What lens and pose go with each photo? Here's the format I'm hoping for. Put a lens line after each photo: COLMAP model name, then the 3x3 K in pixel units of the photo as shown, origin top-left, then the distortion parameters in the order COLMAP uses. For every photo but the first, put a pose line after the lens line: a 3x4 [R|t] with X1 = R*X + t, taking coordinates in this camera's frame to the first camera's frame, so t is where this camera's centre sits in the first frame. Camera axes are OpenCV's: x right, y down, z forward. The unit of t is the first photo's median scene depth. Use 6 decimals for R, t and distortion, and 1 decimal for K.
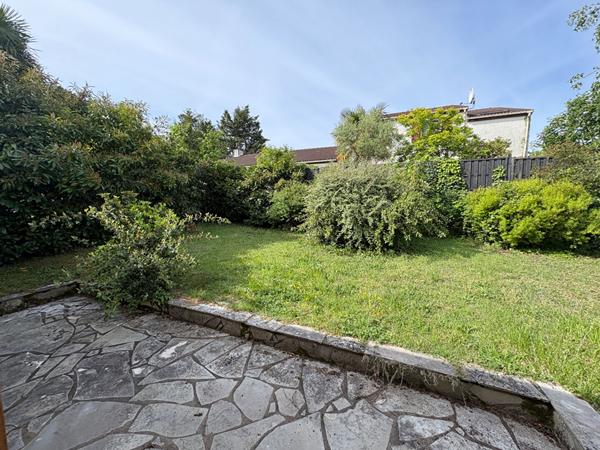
lens RADIAL K [[236.7, 0, 300.0], [0, 236.7, 225.0], [0, 0, 1]] dist [-0.001163, 0.000253]
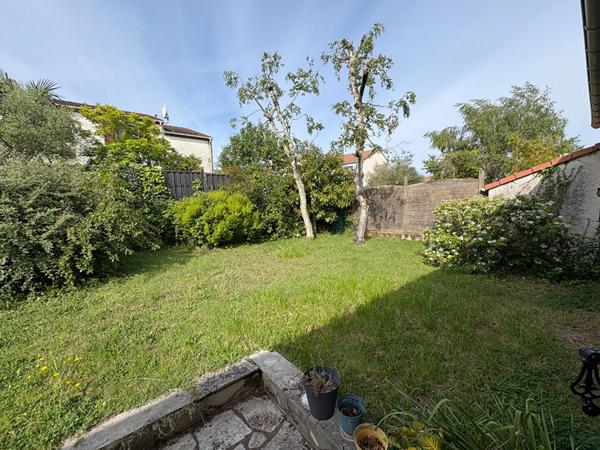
lens RADIAL K [[236.7, 0, 300.0], [0, 236.7, 225.0], [0, 0, 1]] dist [-0.001163, 0.000253]
pose [[0.457094, -0.097521, 0.884056, 0.035464], [0.130694, 0.990546, 0.041693, -0.009040], [-0.879764, 0.096483, 0.465518, 0.045174]]
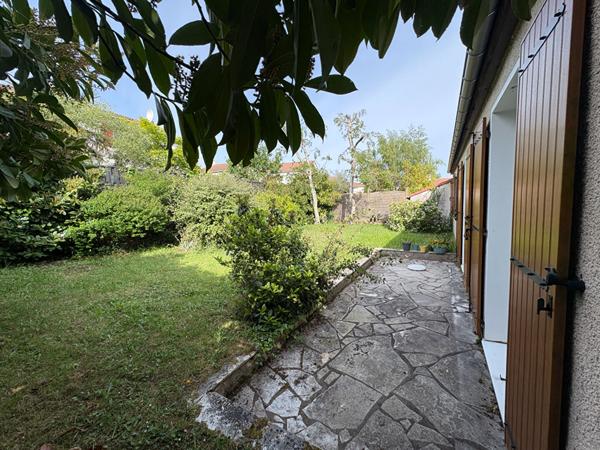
lens RADIAL K [[236.7, 0, 300.0], [0, 236.7, 225.0], [0, 0, 1]] dist [-0.001163, 0.000253]
pose [[0.125088, -0.094976, 0.987589, -0.960109], [0.132146, 0.988134, 0.078290, -0.061746], [-0.983306, 0.120713, 0.136155, 0.527343]]
